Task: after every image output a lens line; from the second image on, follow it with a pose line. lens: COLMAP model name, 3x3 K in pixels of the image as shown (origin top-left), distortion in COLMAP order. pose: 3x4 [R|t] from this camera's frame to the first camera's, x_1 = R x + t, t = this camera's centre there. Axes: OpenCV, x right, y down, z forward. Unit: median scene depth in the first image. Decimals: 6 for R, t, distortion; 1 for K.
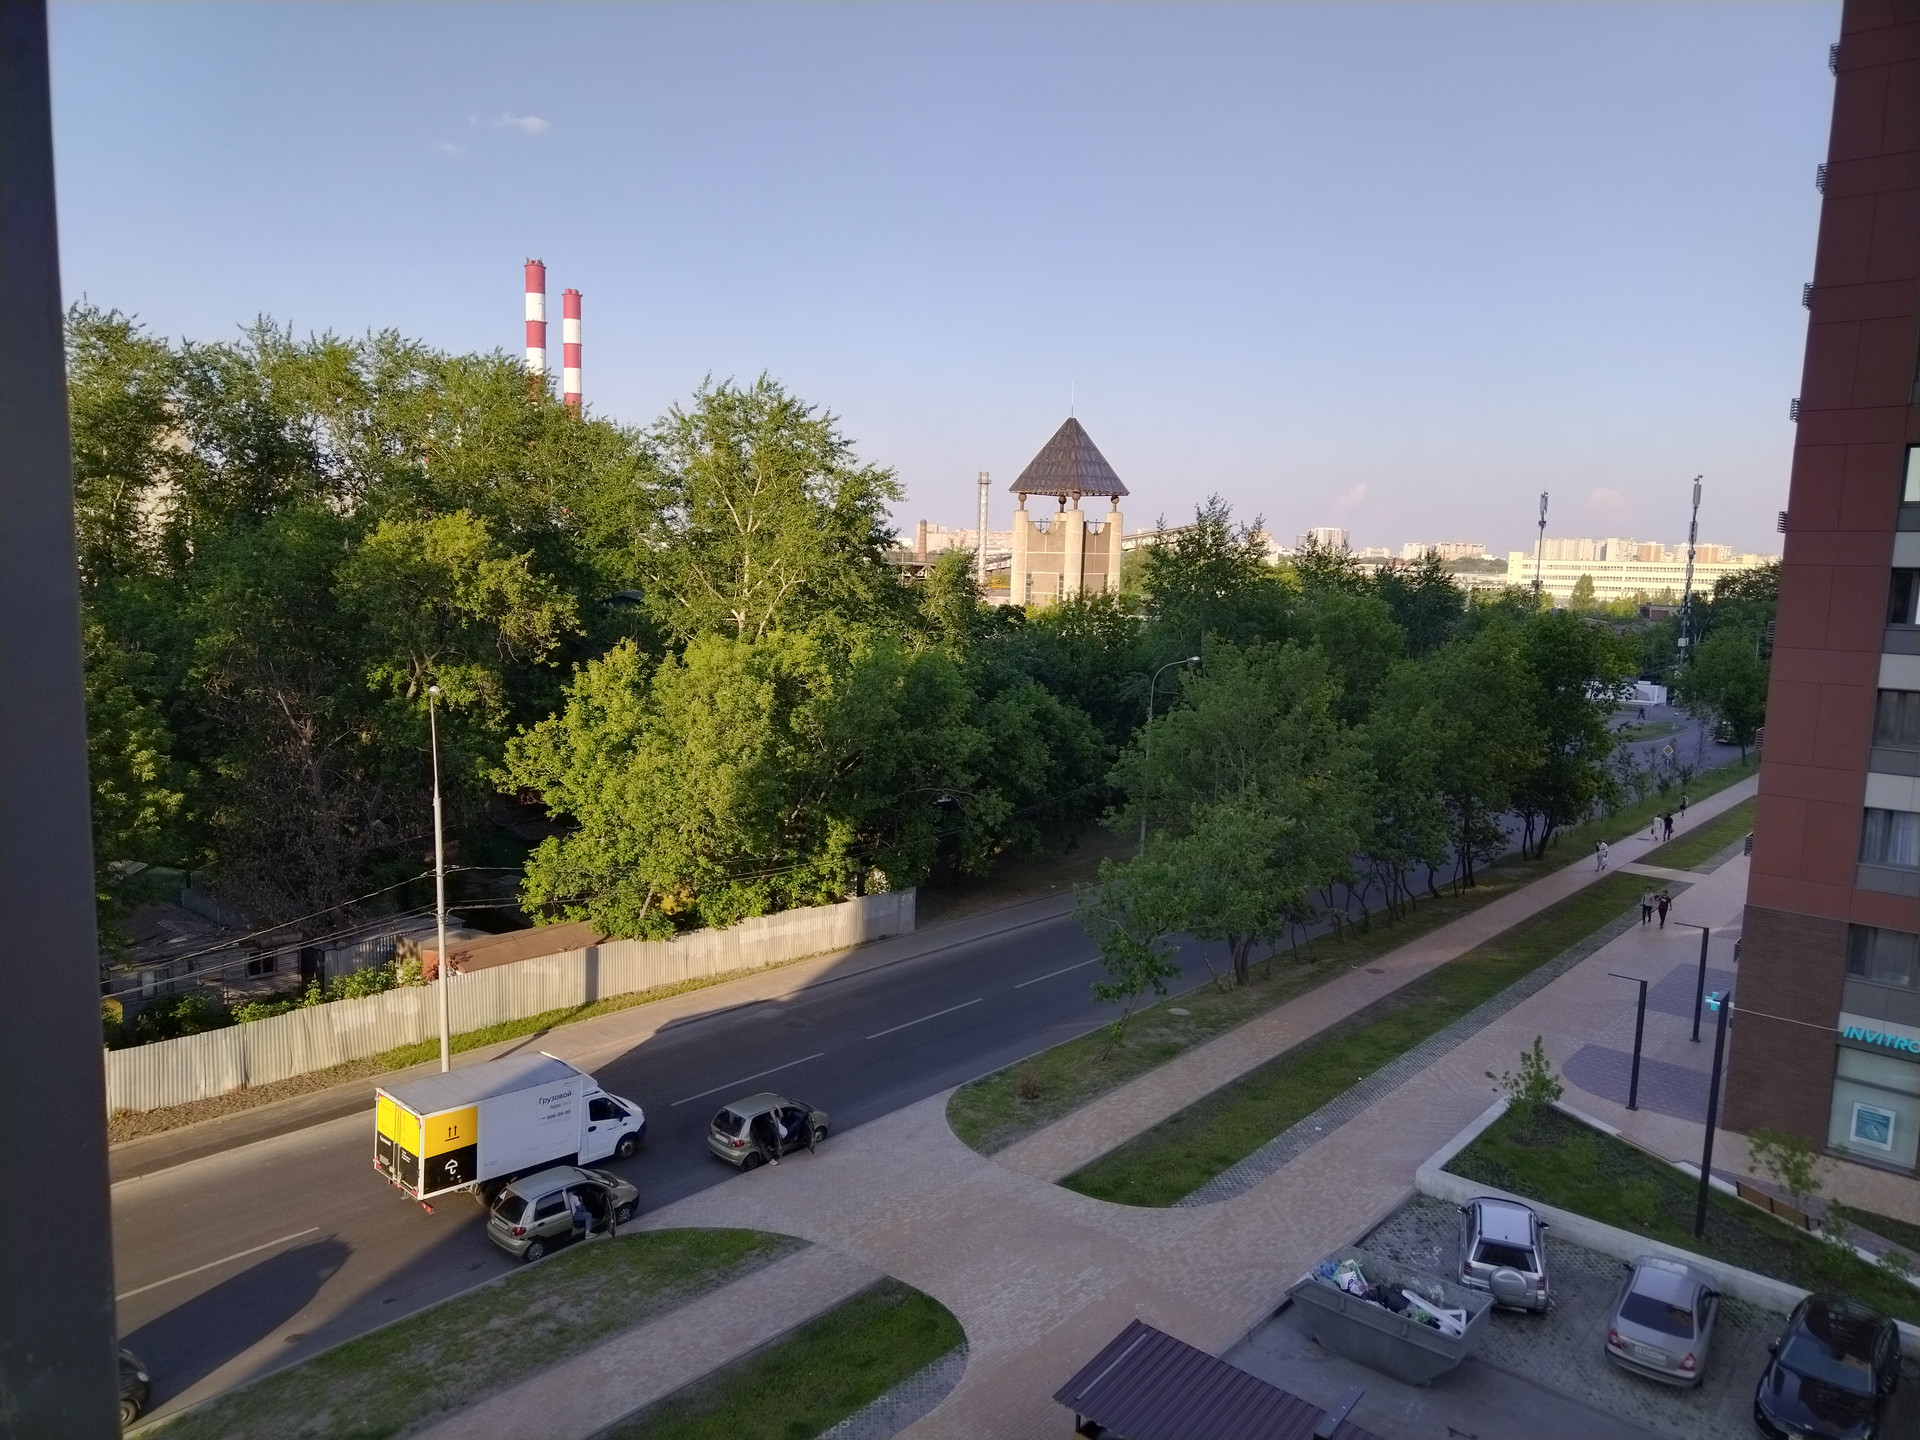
lens RADIAL K [[1313.1, 0, 970.5], [0, 1313.1, 829.5], [0, 0, 1]] dist [-0.006689, 0.003993]
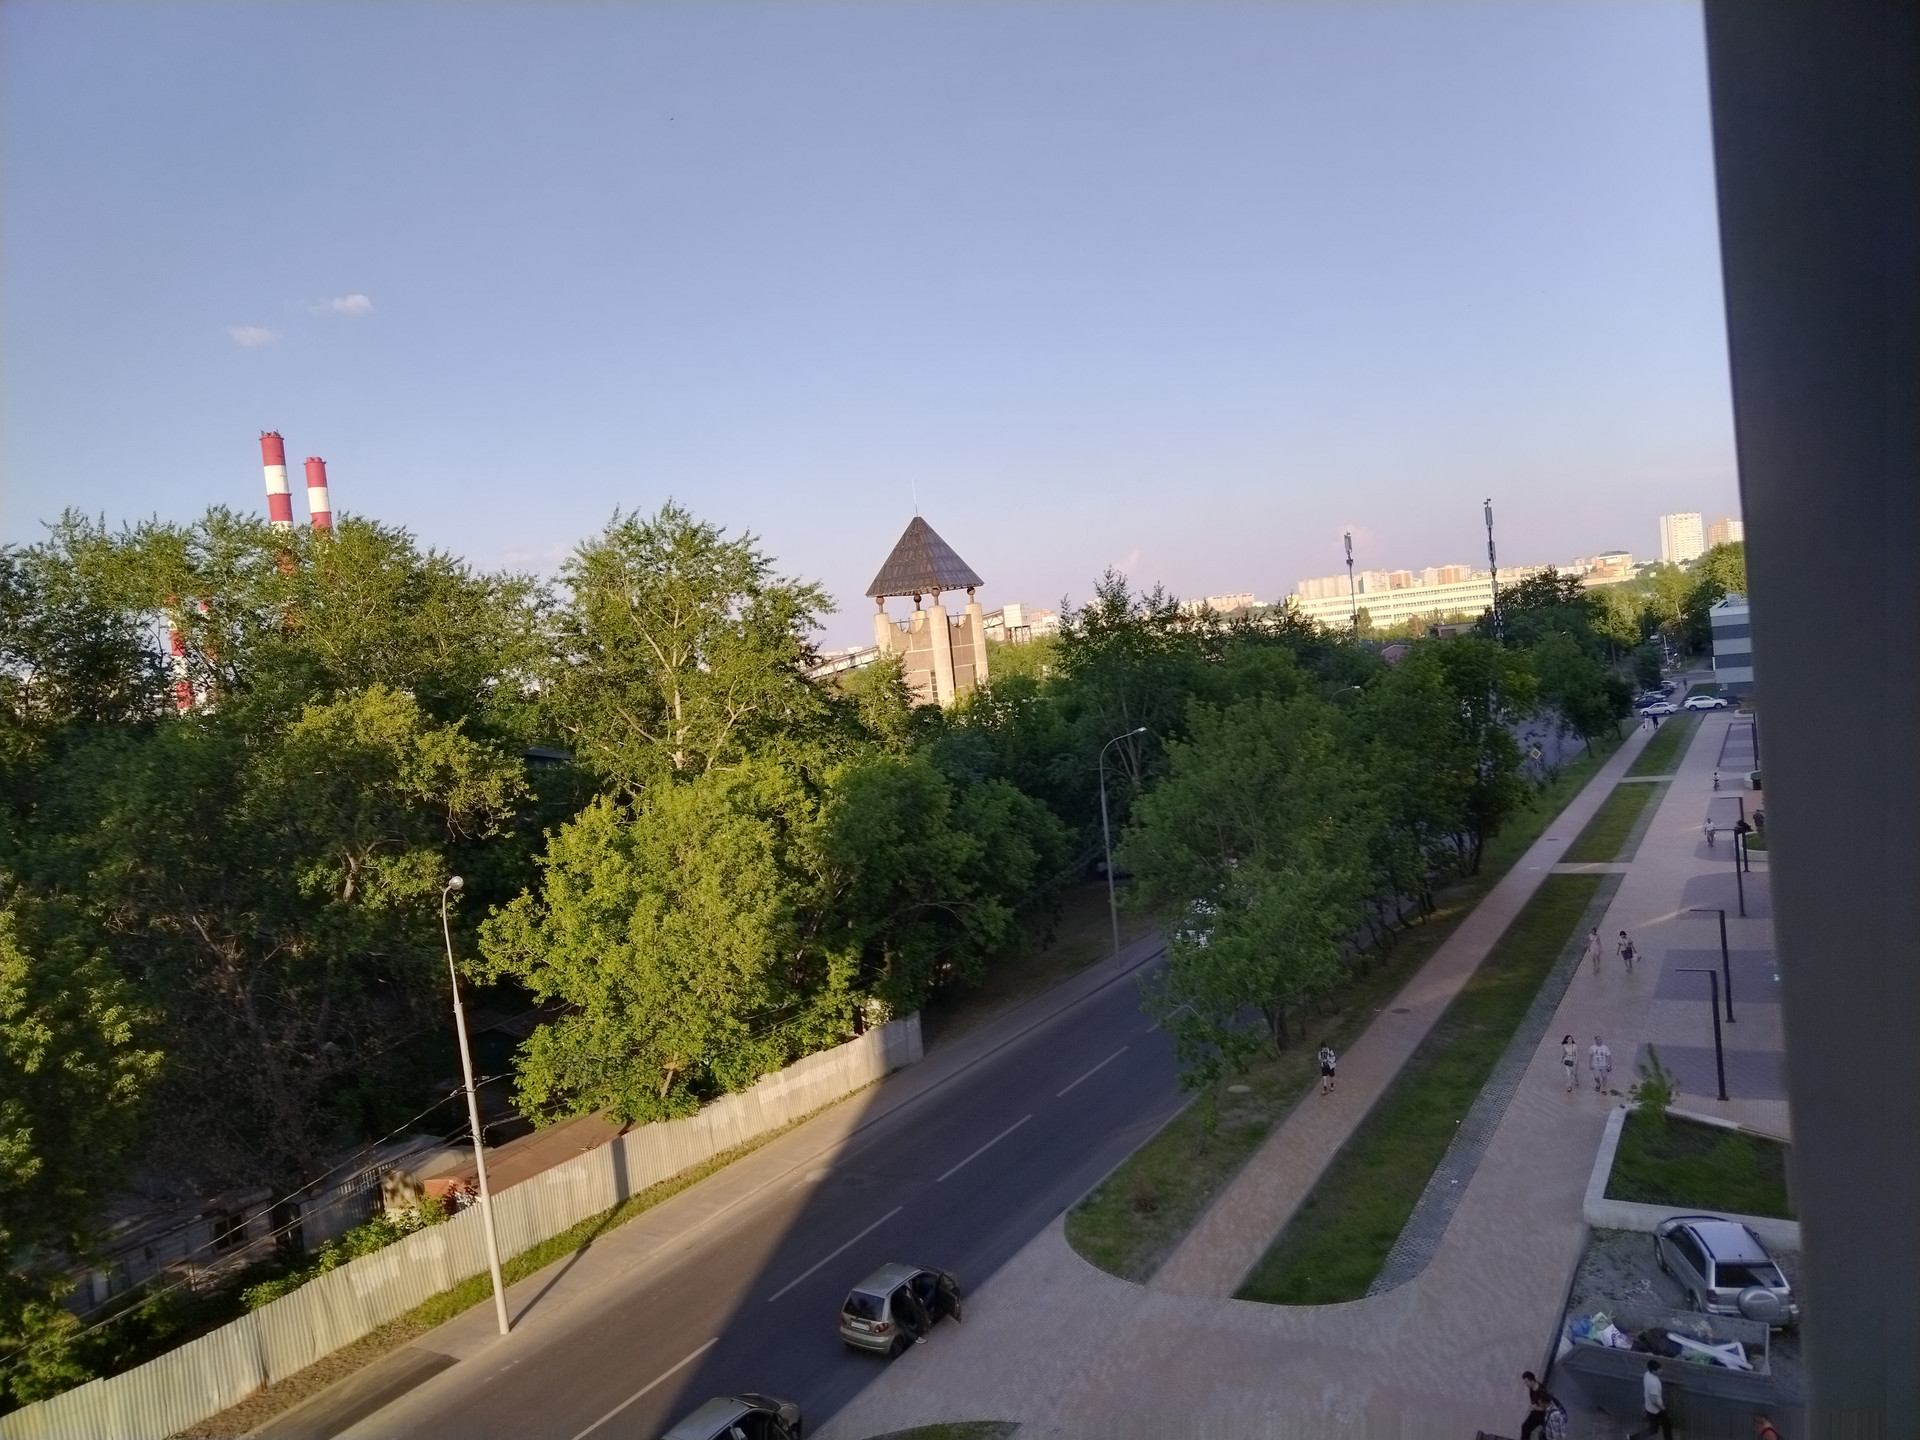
lens RADIAL K [[1317.9, 0, 959.9], [0, 1317.9, 822.3], [0, 0, 1]] dist [-0.004915, -0.000081]
pose [[0.975790, -0.156452, 0.152829, -0.154182], [0.168500, 0.983264, -0.069274, -0.020073], [-0.139433, 0.093349, 0.985822, 0.059553]]
